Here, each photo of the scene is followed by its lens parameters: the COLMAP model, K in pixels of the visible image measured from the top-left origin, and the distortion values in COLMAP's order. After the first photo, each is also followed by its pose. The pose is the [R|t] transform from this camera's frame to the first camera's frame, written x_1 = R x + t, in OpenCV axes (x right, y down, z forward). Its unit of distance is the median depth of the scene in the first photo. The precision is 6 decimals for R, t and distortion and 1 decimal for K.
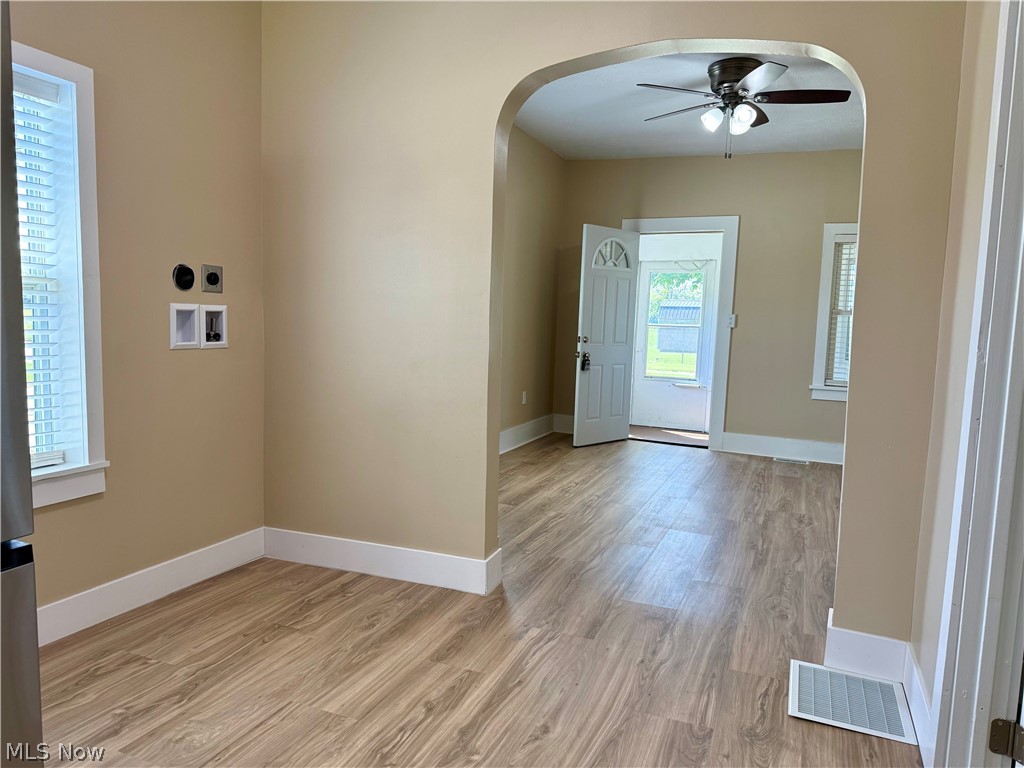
lens RADIAL K [[692.0, 0, 512.0], [0, 692.0, 384.0], [0, 0, 1]] dist [0.171609, -0.326407]
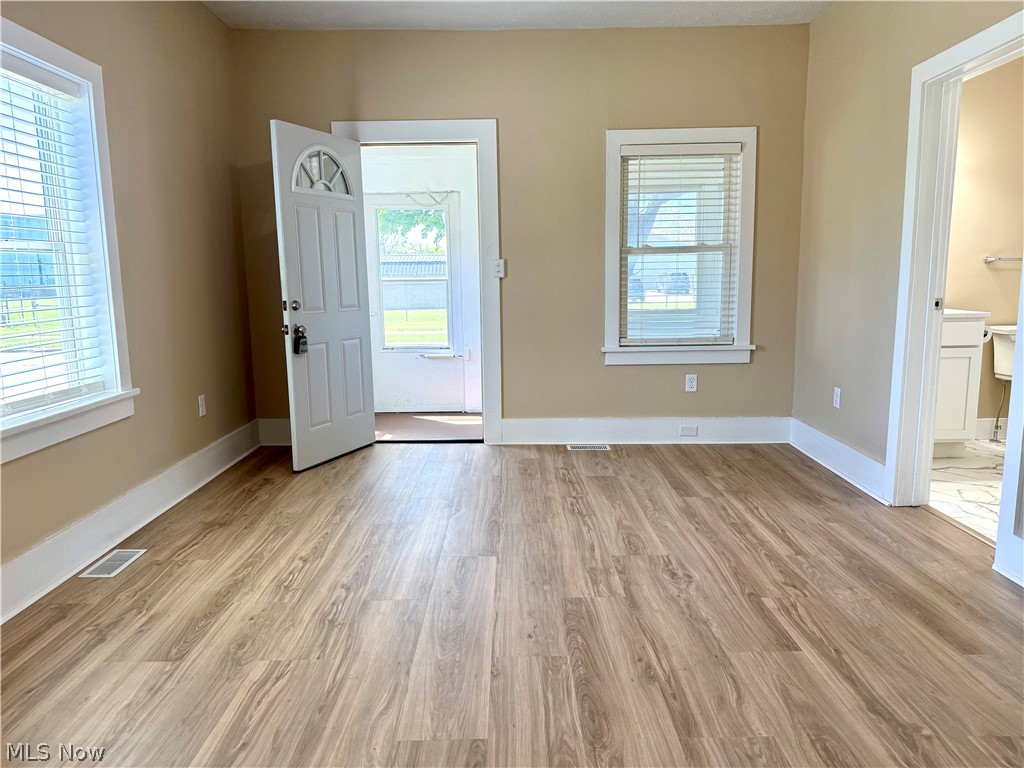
lens RADIAL K [[692.0, 0, 512.0], [0, 692.0, 384.0], [0, 0, 1]] dist [0.171609, -0.326407]
pose [[0.919791, -0.108252, 0.377183, 0.039192], [0.085576, 0.993396, 0.076424, -0.025567], [-0.382965, -0.038016, 0.922980, 0.336899]]
